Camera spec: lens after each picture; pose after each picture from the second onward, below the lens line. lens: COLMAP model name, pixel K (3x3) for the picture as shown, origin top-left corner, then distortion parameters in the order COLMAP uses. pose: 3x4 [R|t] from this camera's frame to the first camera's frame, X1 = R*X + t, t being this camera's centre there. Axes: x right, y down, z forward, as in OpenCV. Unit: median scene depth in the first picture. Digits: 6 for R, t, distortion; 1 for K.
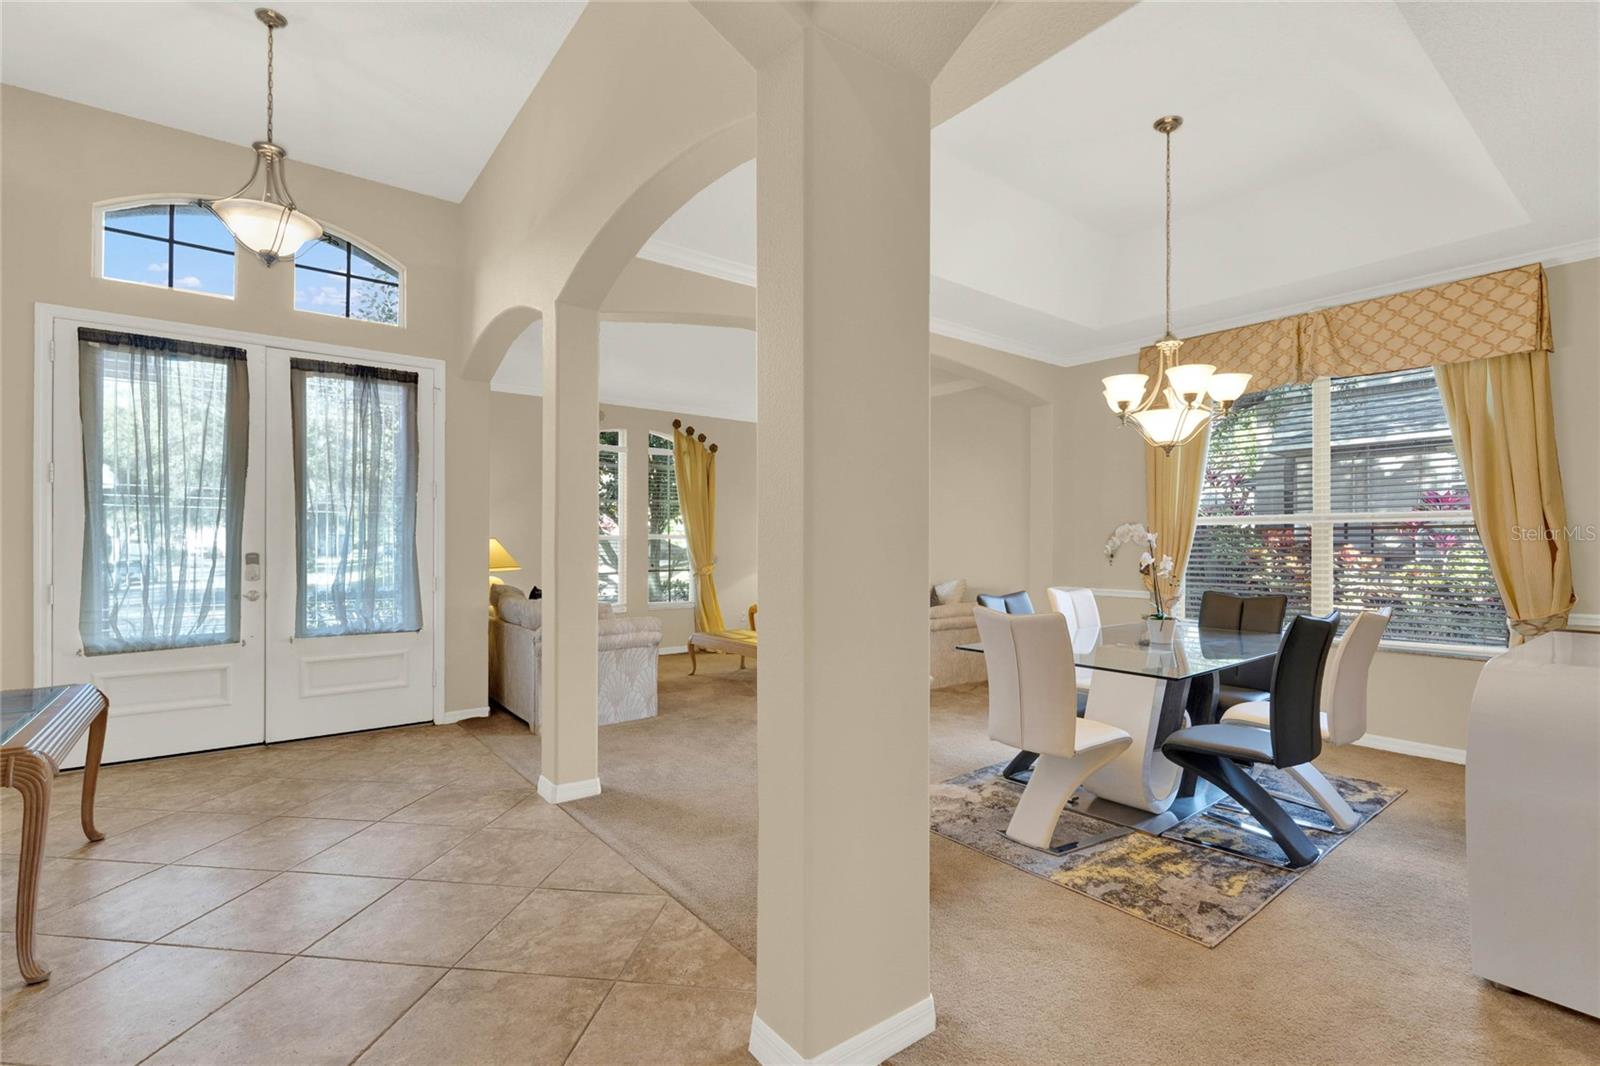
lens RADIAL K [[725.5, 0, 801.6], [0, 725.5, 543.6], [0, 0, 1]] dist [-0.001161, -0.000367]
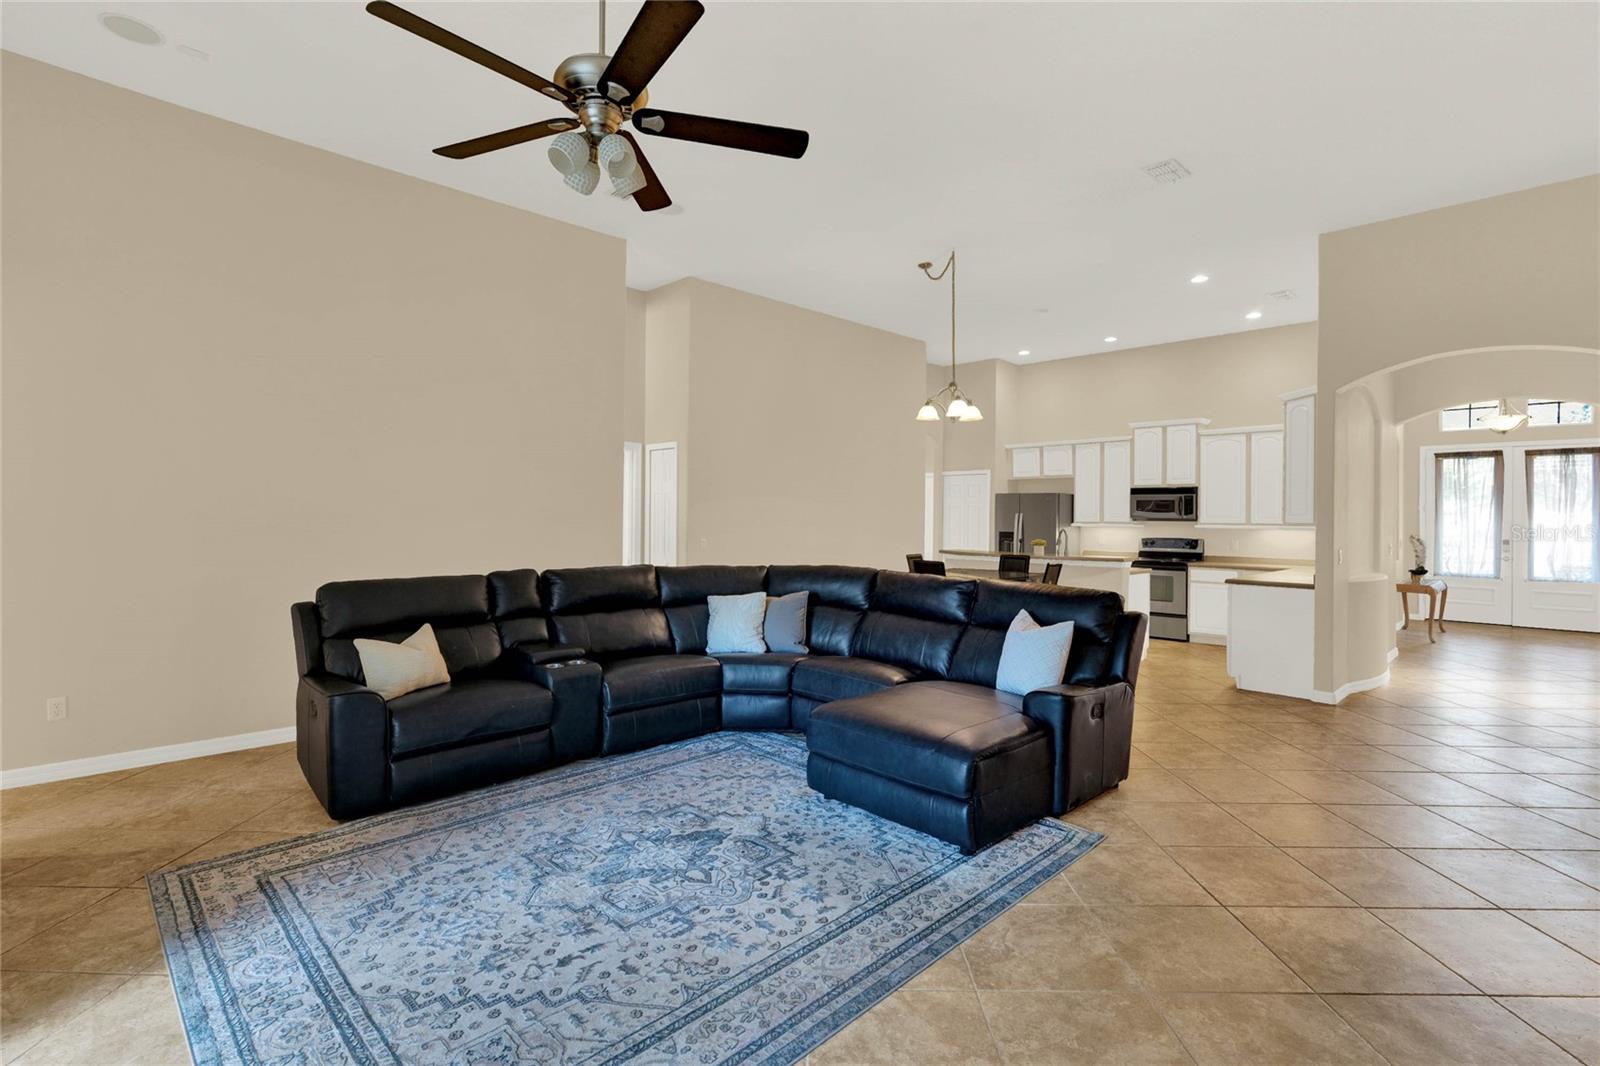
lens RADIAL K [[752.0, 0, 803.1], [0, 752.0, 534.3], [0, 0, 1]] dist [-0.003693, -0.000652]
pose [[0.118504, 0.010000, -0.992903, 1.247870], [0.003182, 0.999940, 0.010450, -0.033490], [0.992949, -0.004397, 0.118465, -1.392058]]
